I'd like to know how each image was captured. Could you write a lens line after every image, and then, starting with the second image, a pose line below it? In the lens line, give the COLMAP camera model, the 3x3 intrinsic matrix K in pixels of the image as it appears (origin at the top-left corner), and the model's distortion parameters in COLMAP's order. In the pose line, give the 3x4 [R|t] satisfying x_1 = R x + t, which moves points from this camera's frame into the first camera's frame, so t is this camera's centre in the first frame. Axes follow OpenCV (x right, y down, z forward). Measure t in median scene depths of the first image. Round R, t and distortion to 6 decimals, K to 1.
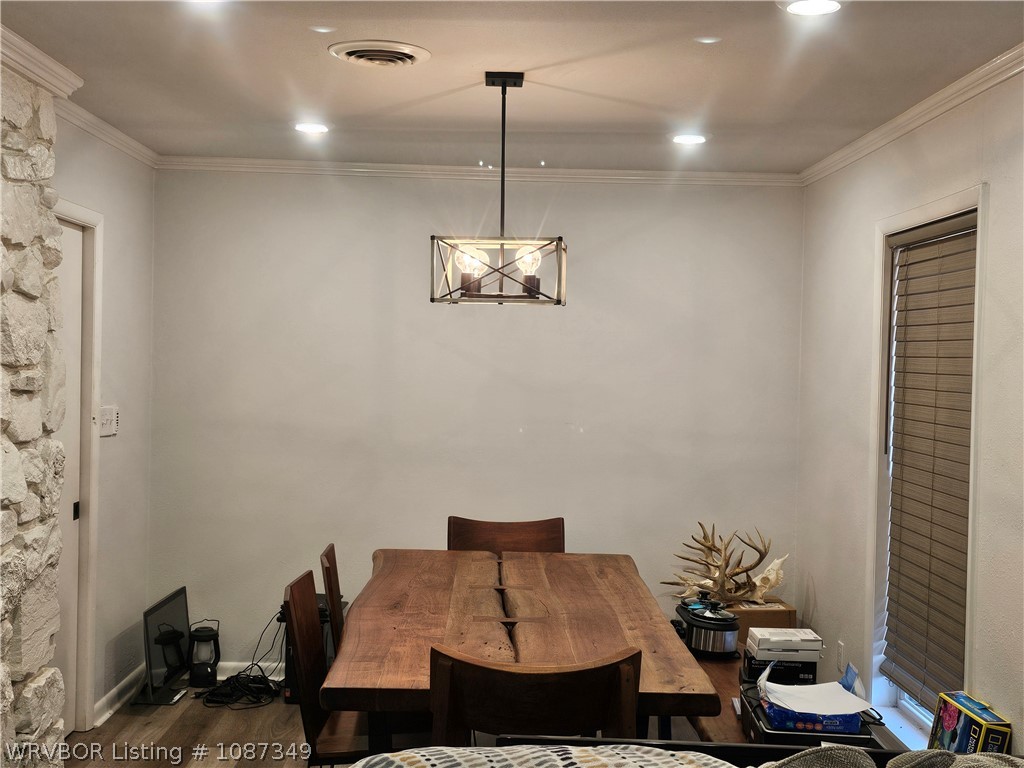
lens RADIAL K [[1193.2, 0, 512.0], [0, 1193.2, 384.0], [0, 0, 1]] dist [0.084094, 0.000417]
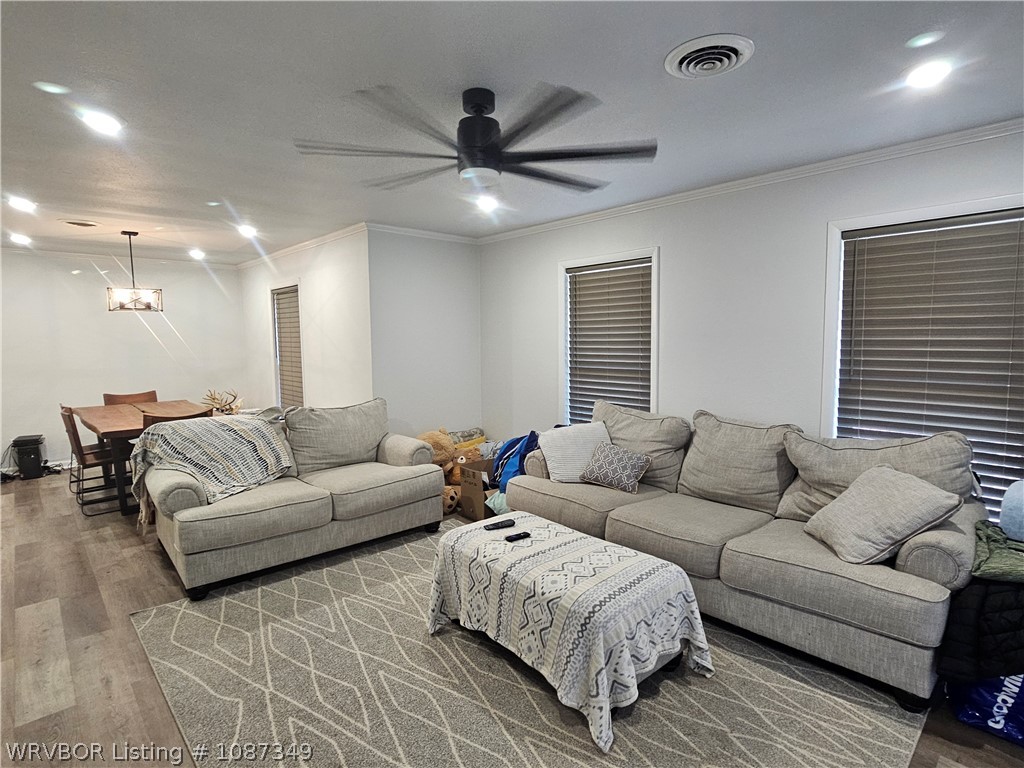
lens RADIAL K [[536.1, 0, 518.4], [0, 536.1, 379.9], [0, 0, 1]] dist [-0.002565, 0.000589]
pose [[0.742972, -0.083956, 0.664037, -0.162587], [0.039292, 0.995862, 0.081946, 0.023226], [-0.668169, -0.034792, 0.743196, -0.492834]]
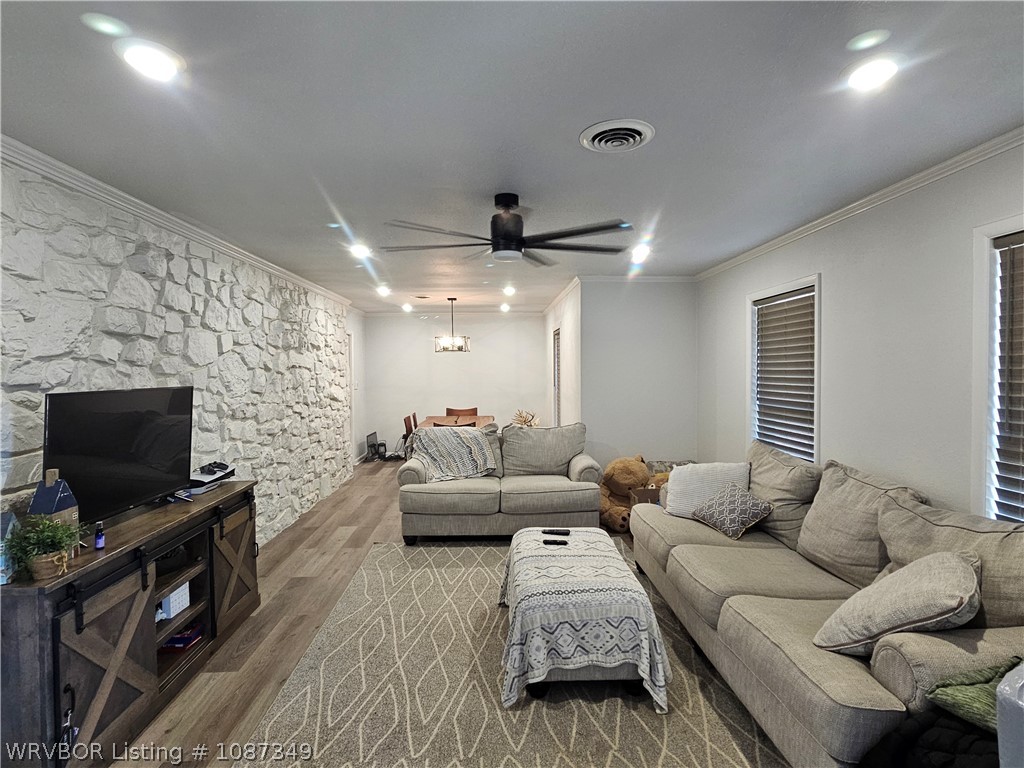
lens RADIAL K [[536.1, 0, 518.4], [0, 536.1, 379.9], [0, 0, 1]] dist [-0.002565, 0.000589]
pose [[0.999083, -0.029707, 0.030821, 0.132593], [0.029650, 0.999558, 0.002302, 0.027482], [-0.030875, -0.001386, 0.999522, -0.745298]]
